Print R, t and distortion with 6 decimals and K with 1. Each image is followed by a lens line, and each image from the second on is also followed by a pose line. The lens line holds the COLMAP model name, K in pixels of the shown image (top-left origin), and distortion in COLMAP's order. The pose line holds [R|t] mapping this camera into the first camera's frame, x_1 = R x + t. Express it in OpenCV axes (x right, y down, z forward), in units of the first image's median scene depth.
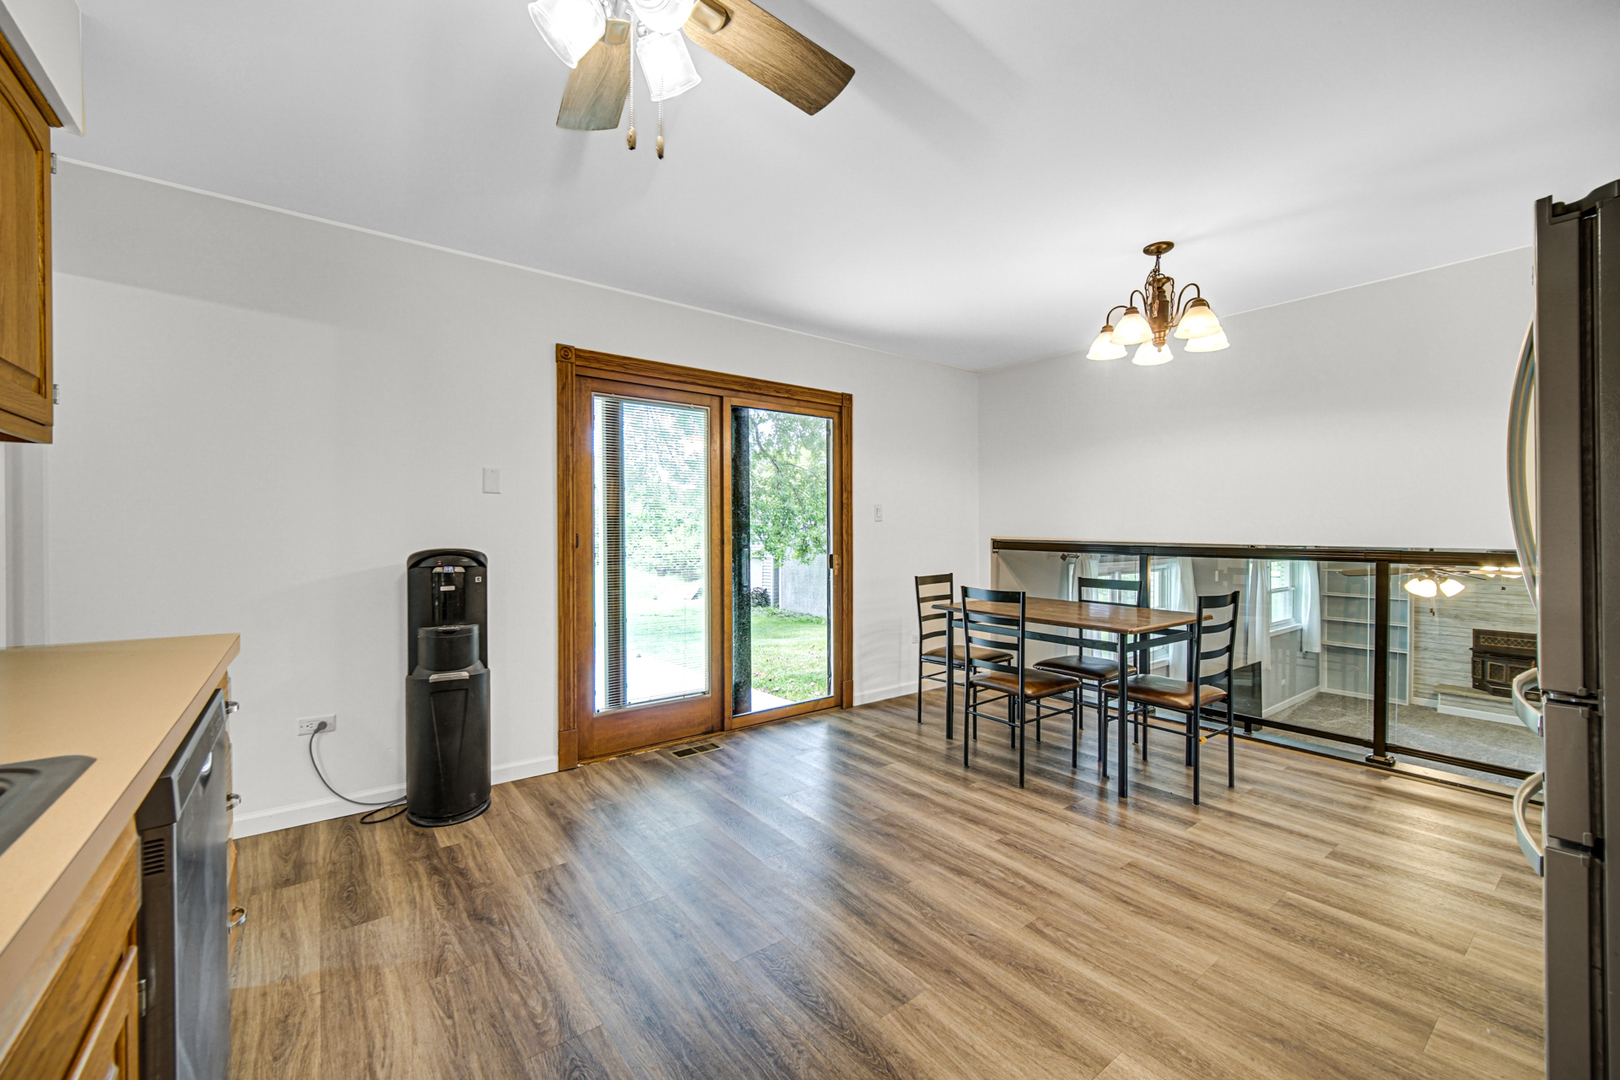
lens RADIAL K [[650.7, 0, 803.3], [0, 650.7, 537.6], [0, 0, 1]] dist [-0.004418, -0.000248]
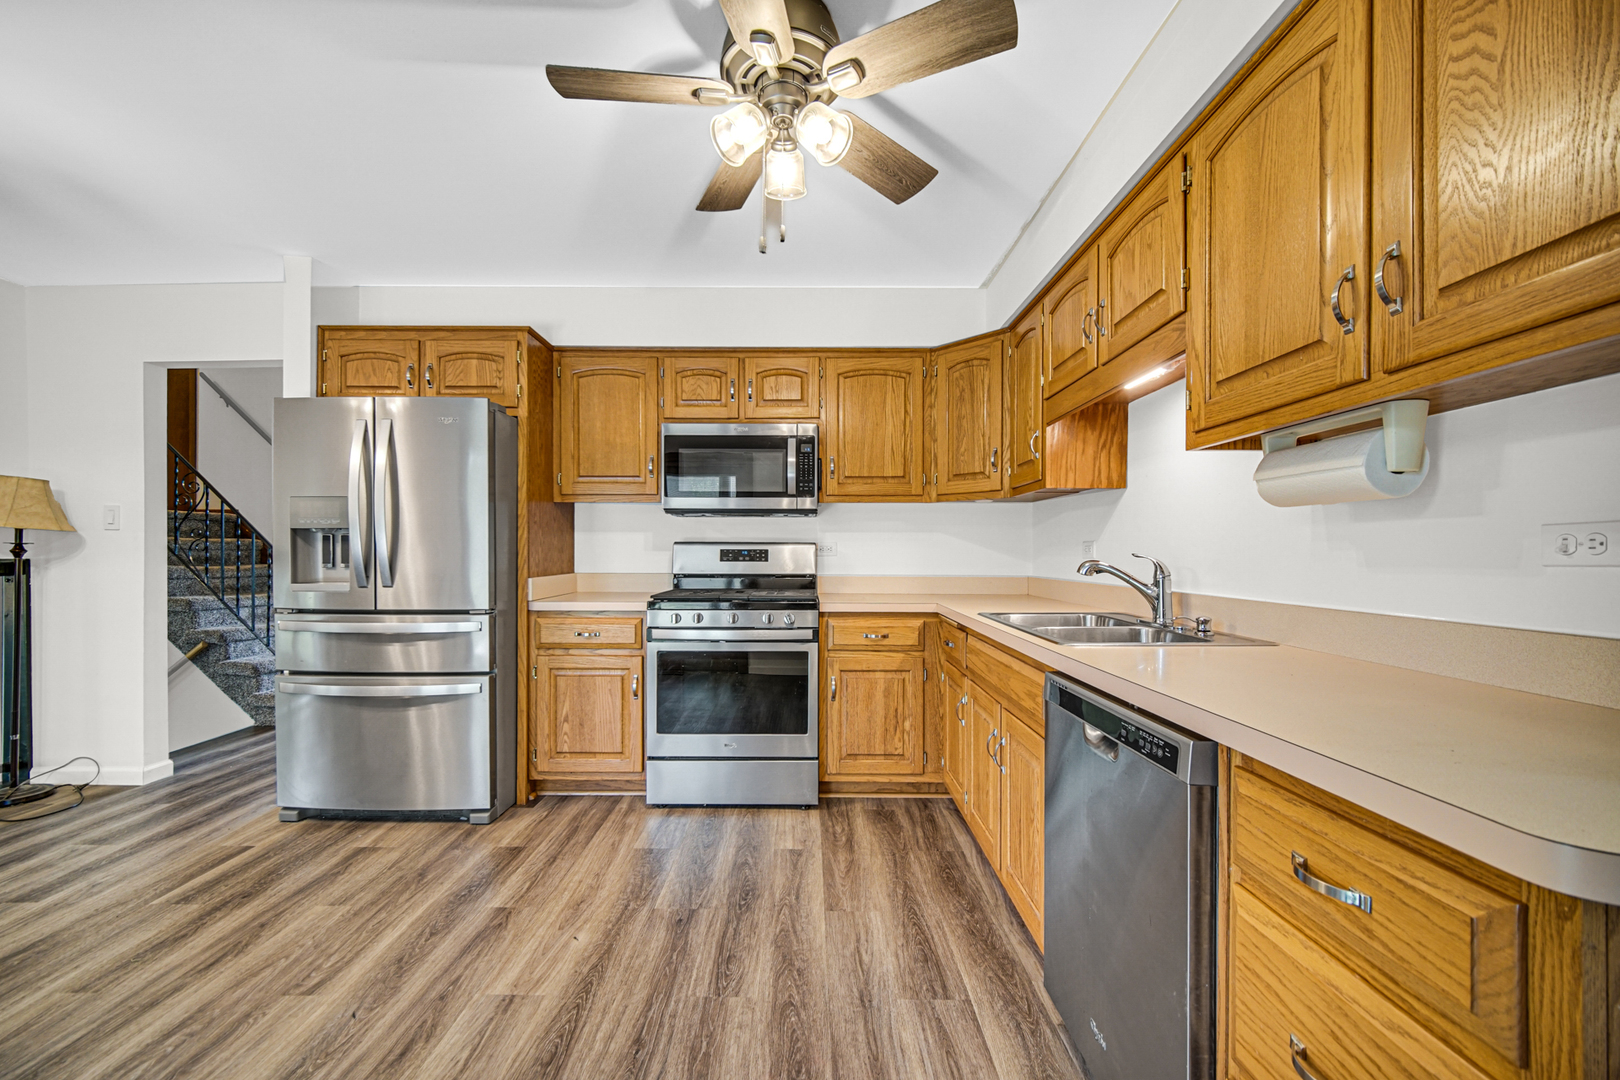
lens RADIAL K [[650.7, 0, 804.1], [0, 650.7, 547.8], [0, 0, 1]] dist [-0.004418, -0.000248]
pose [[-0.795218, 0.003504, 0.606313, -0.396258], [0.005881, 0.999981, 0.001934, 0.006958], [-0.606295, 0.005103, -0.795224, 0.732138]]
